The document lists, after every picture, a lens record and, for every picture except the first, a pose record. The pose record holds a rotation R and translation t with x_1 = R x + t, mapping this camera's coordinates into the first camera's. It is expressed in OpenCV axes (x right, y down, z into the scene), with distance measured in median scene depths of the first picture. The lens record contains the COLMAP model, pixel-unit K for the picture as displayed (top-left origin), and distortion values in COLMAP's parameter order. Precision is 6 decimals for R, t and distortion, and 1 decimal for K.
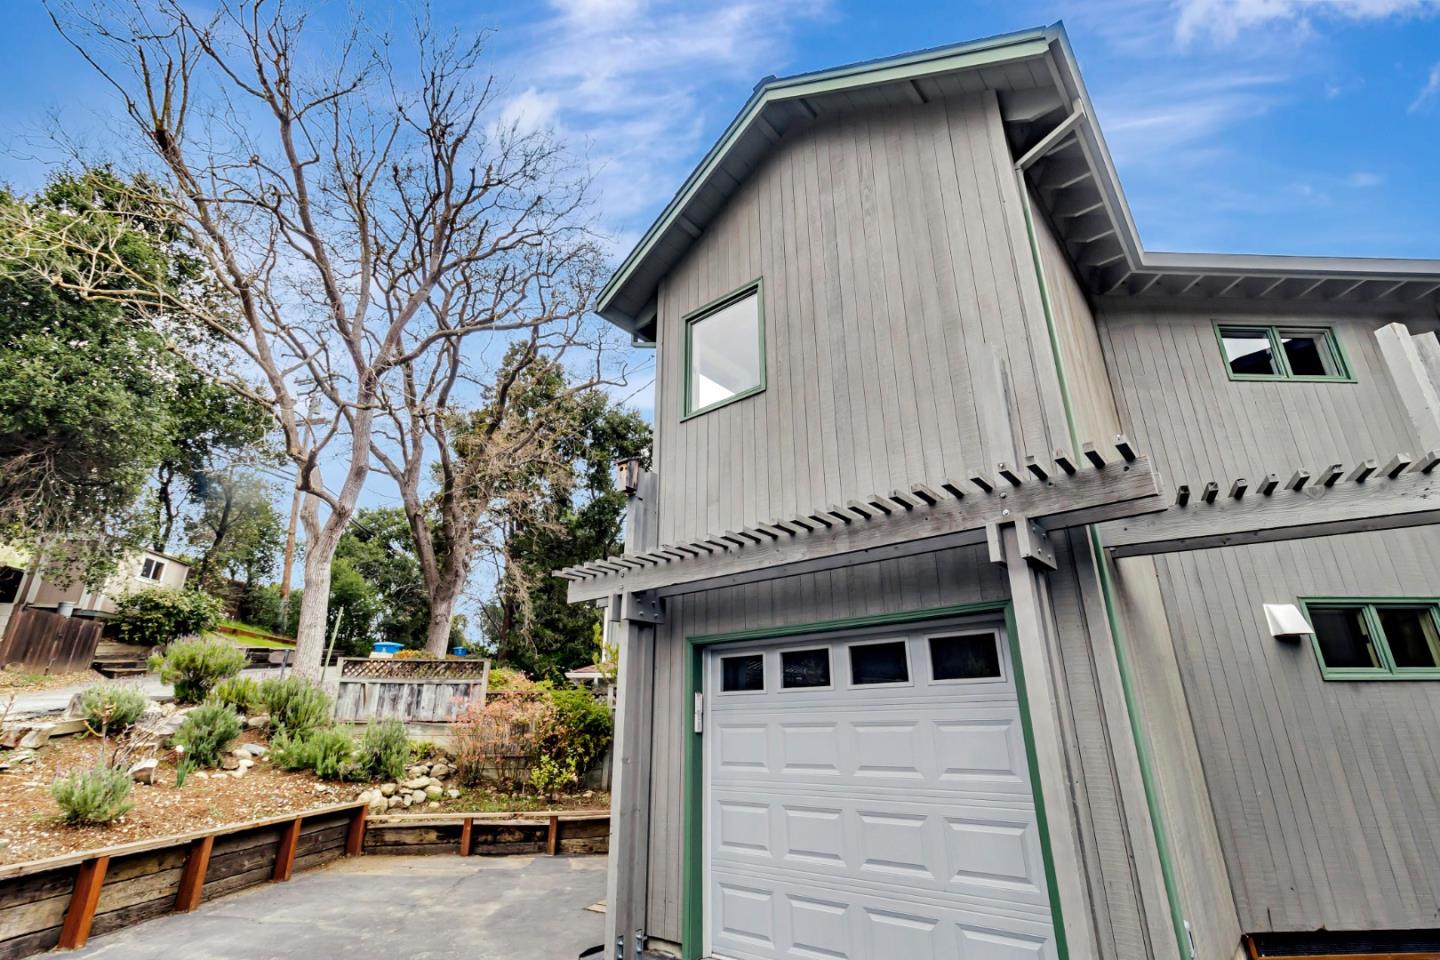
lens RADIAL K [[660.9, 0, 736.2], [0, 660.9, 485.2], [0, 0, 1]] dist [0.003132, -0.000635]
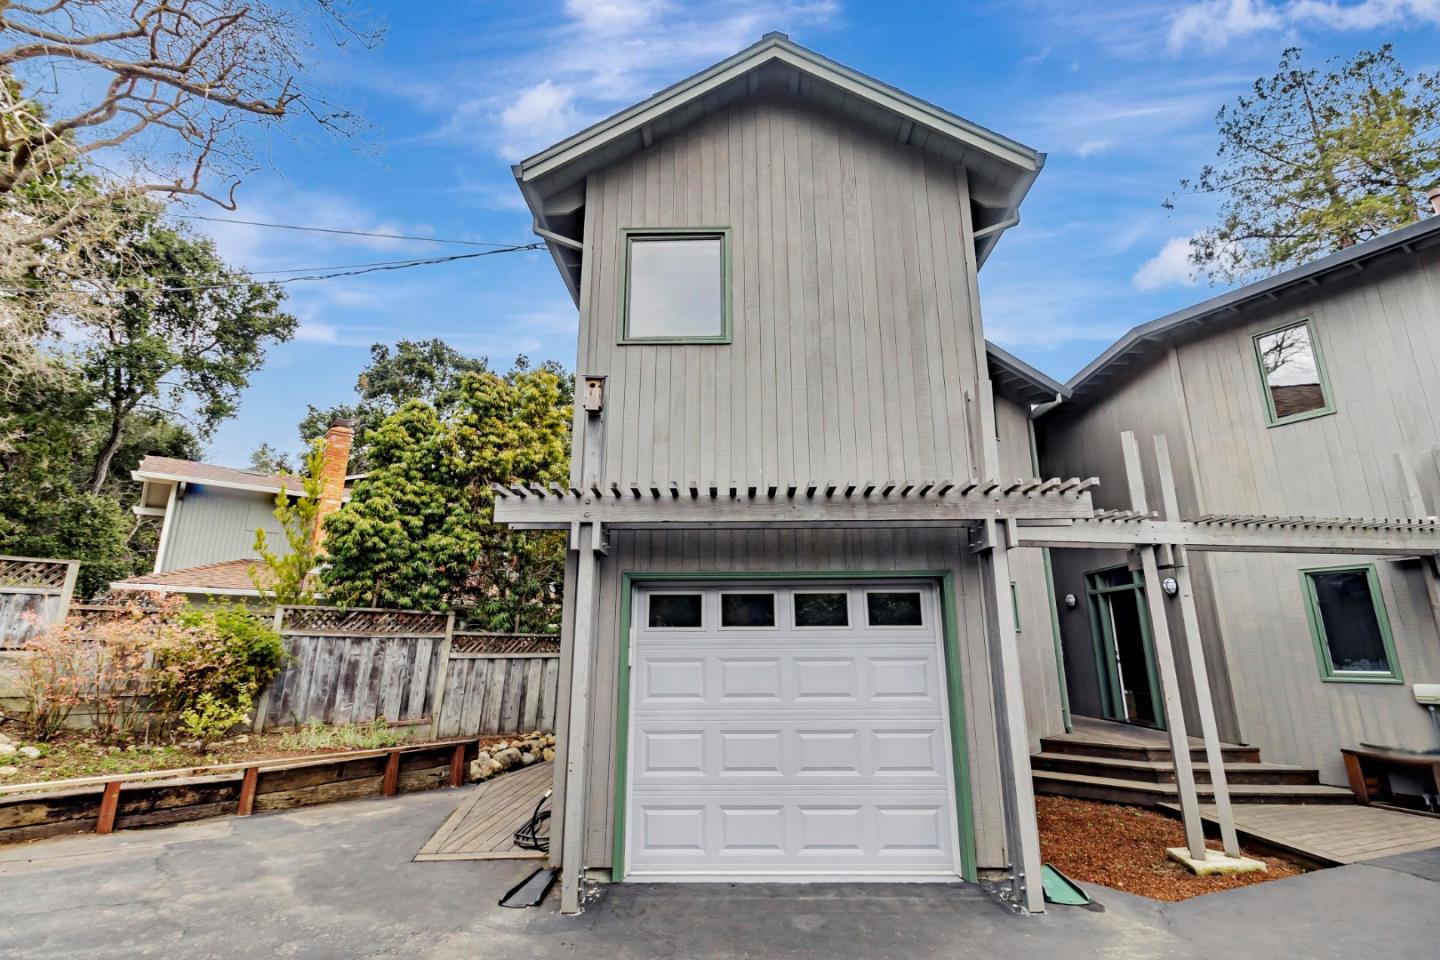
lens RADIAL K [[660.9, 0, 736.2], [0, 660.9, 485.2], [0, 0, 1]] dist [0.003132, -0.000635]
pose [[0.788856, 0.153869, 0.595005, -0.494079], [-0.214242, 0.976270, 0.031576, 0.035083], [-0.576027, -0.152384, 0.803102, 0.126627]]
